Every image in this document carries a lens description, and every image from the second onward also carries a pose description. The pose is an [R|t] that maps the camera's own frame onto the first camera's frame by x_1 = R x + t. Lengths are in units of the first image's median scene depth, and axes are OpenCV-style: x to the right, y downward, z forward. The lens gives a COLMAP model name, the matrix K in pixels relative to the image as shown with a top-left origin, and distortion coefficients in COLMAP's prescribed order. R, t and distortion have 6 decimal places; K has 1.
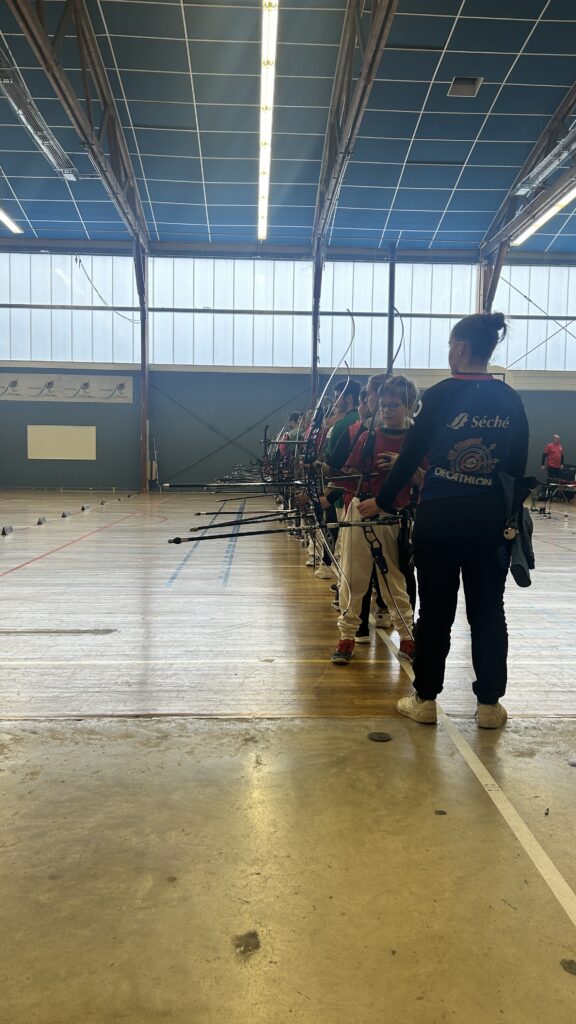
lens RADIAL K [[770.0, 0, 288.0], [0, 770.0, 512.0], [0, 0, 1]] dist [0.035040, -0.006214]
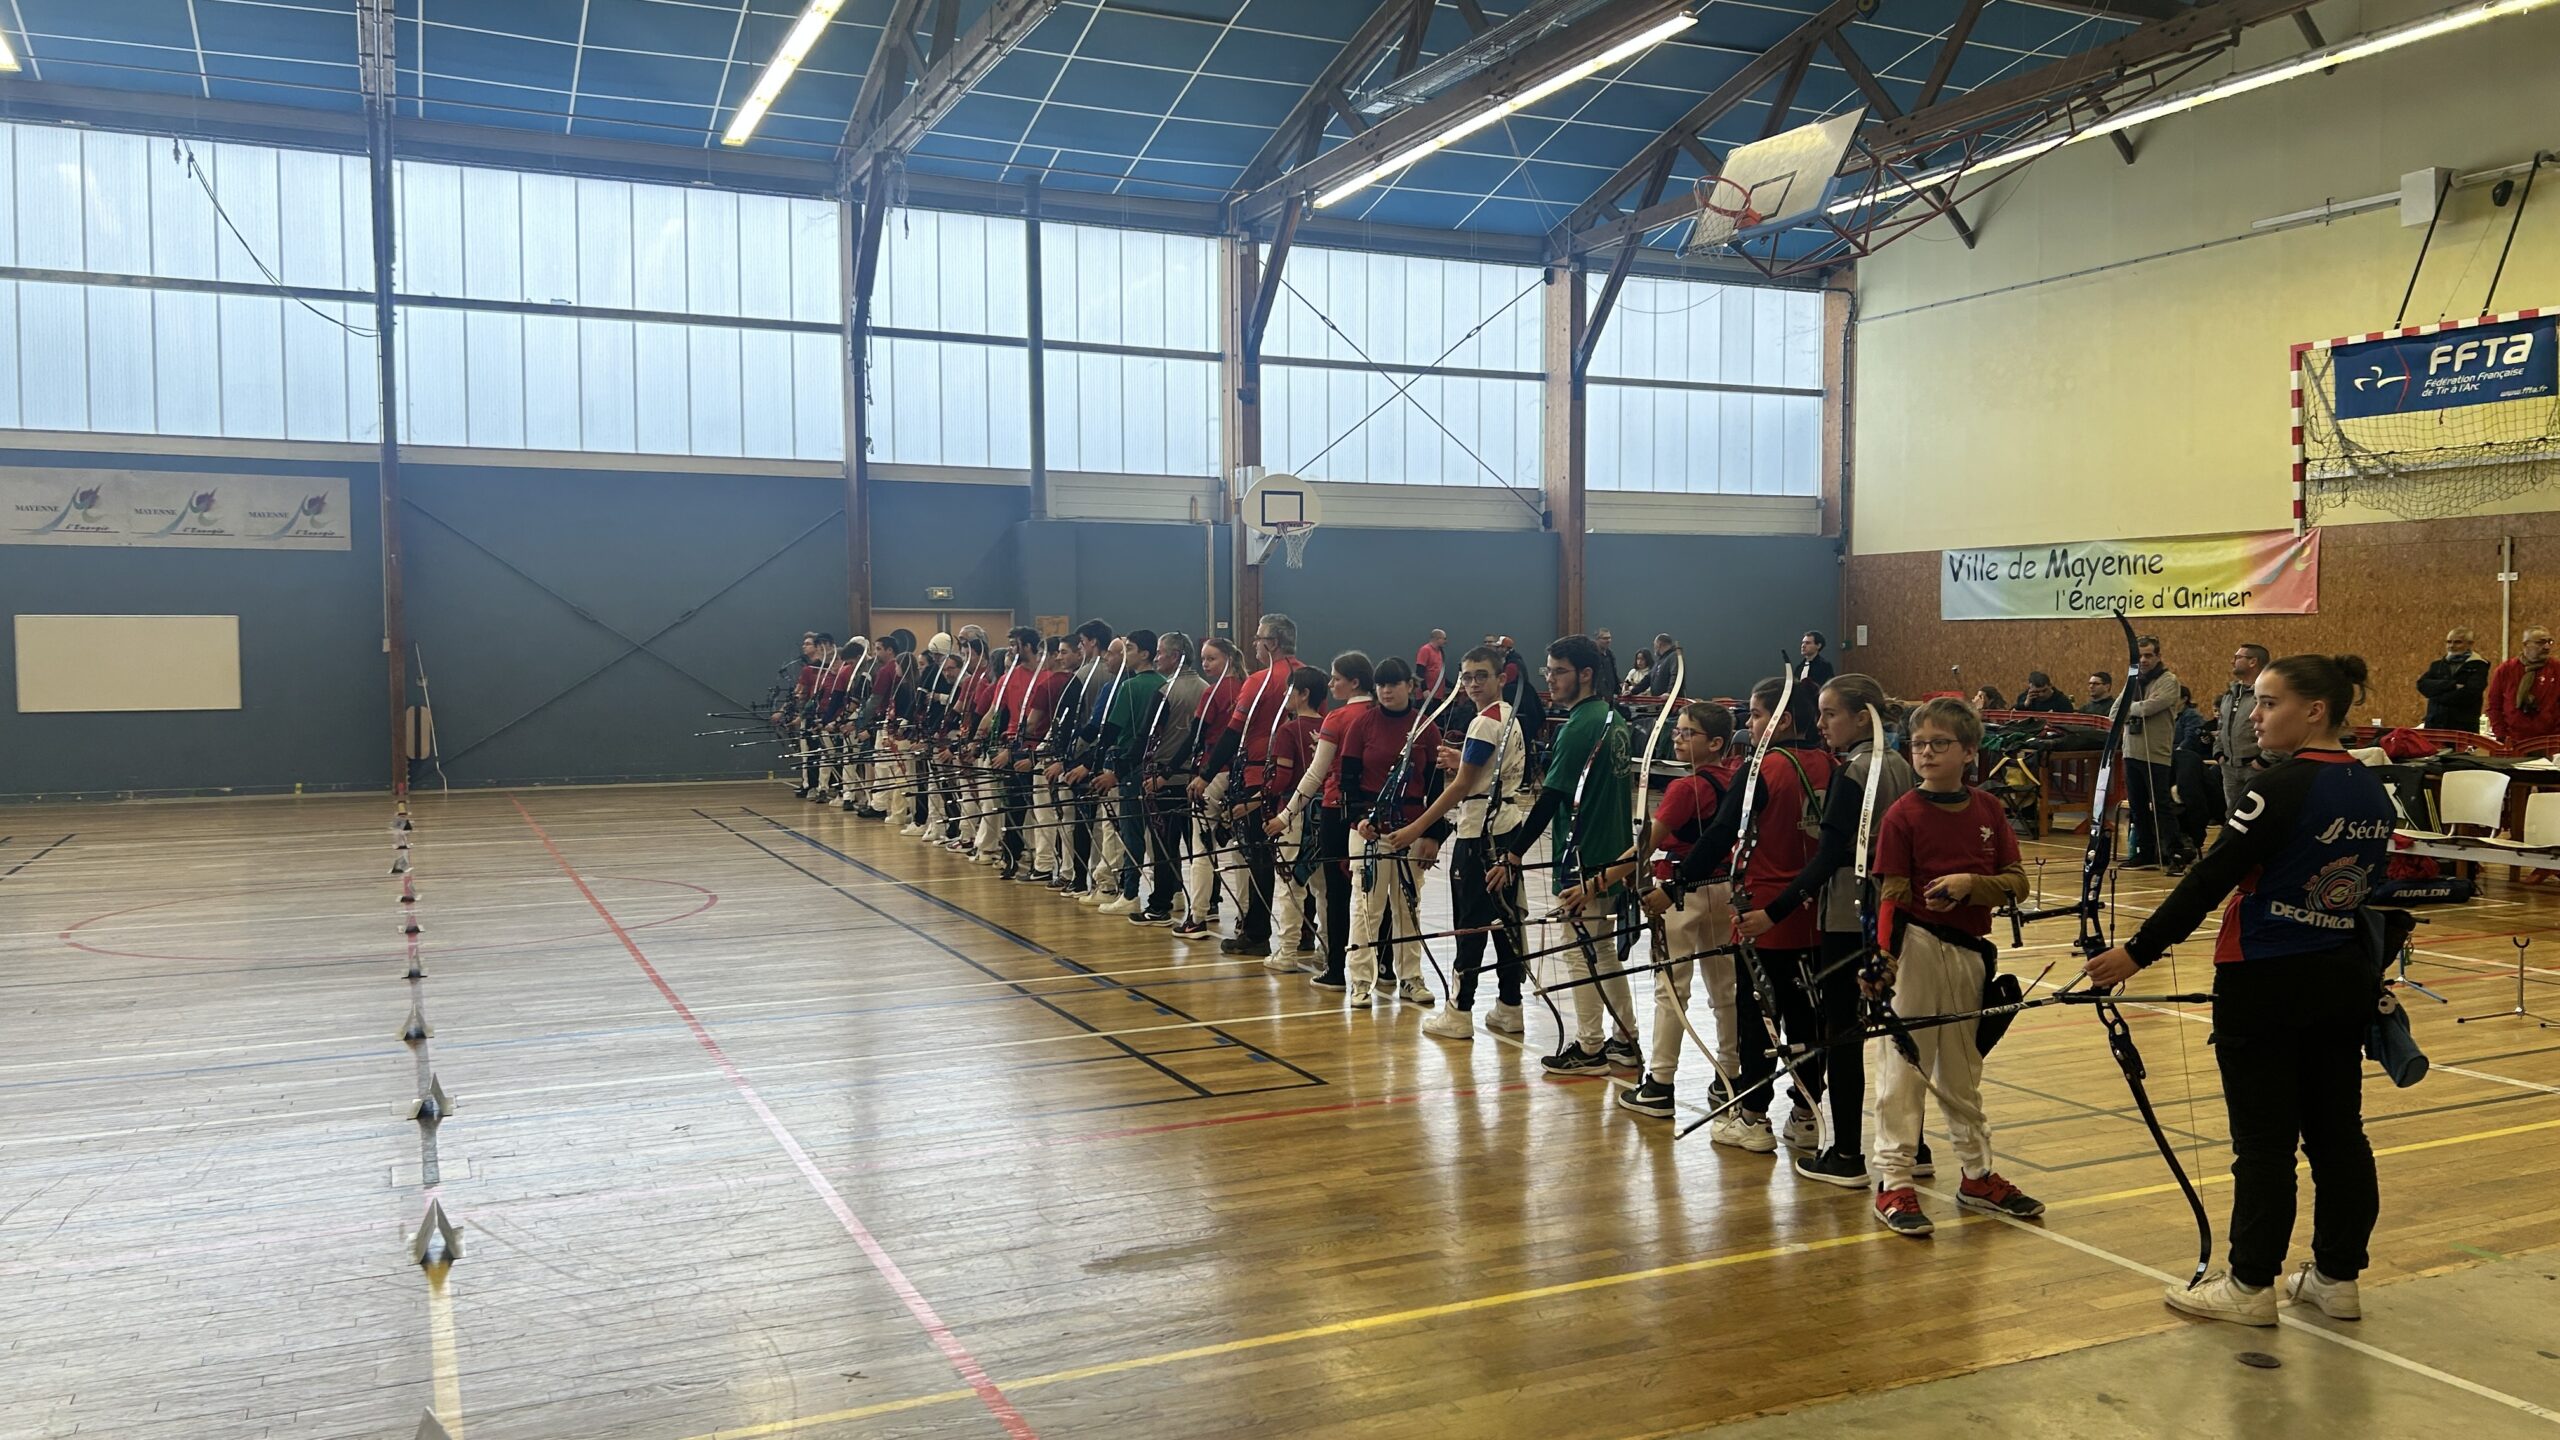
lens RADIAL K [[1925.0, 0, 1280.0], [0, 1925.0, 720.0], [0, 0, 1]] dist [0.035040, -0.006214]
pose [[0.923558, -0.033747, 0.381970, -0.150786], [0.042556, 0.998987, -0.014635, -0.028913], [-0.381089, 0.029772, 0.924059, -0.015101]]
